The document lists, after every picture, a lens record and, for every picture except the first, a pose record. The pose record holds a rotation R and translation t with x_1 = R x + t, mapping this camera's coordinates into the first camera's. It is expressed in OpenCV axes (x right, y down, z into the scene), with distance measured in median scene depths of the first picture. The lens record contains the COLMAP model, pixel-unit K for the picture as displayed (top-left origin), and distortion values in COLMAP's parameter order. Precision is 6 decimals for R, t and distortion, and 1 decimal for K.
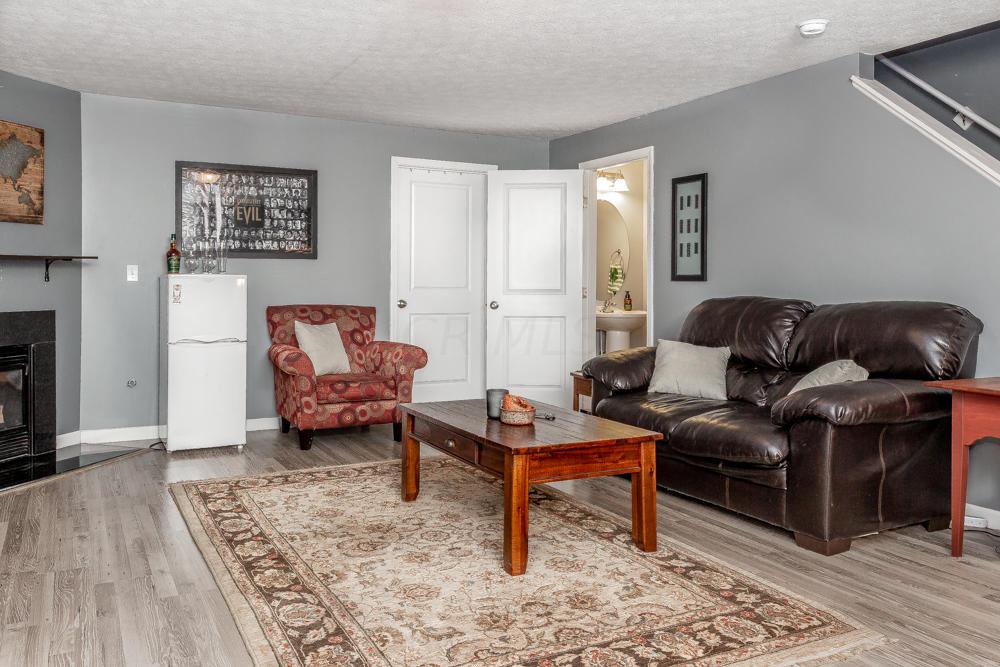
lens RADIAL K [[809.2, 0, 499.9], [0, 809.2, 288.1], [0, 0, 1]] dist [0.012624, 0.001790]
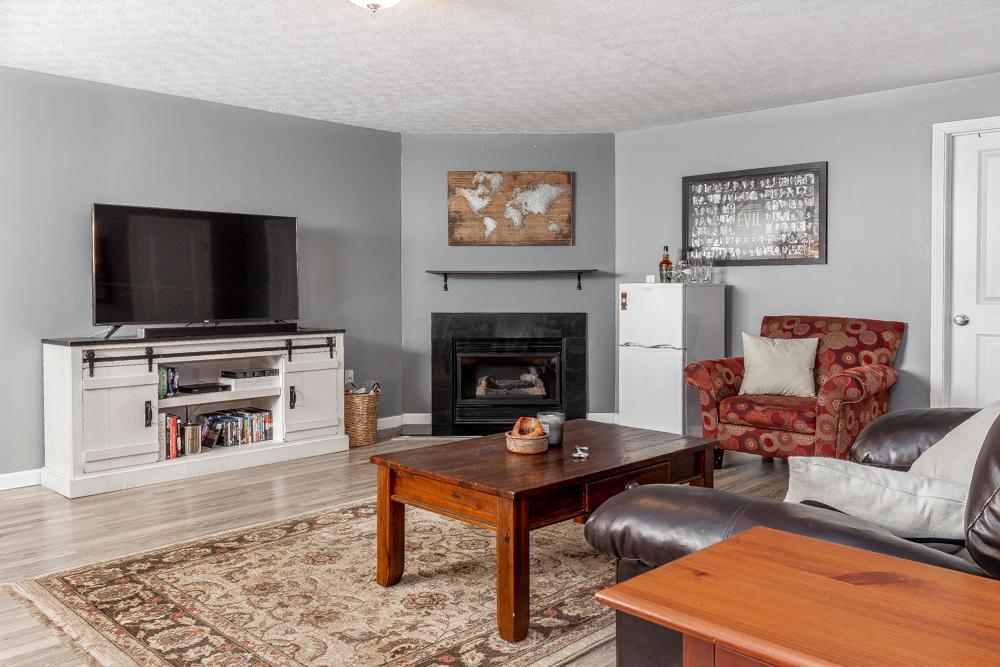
lens RADIAL K [[809.2, 0, 499.9], [0, 809.2, 288.1], [0, 0, 1]] dist [0.012624, 0.001790]
pose [[0.299502, -0.001479, -0.954095, 0.611913], [-0.006174, 0.999975, -0.003488, -0.005713], [0.954076, 0.006936, 0.299485, 0.502609]]
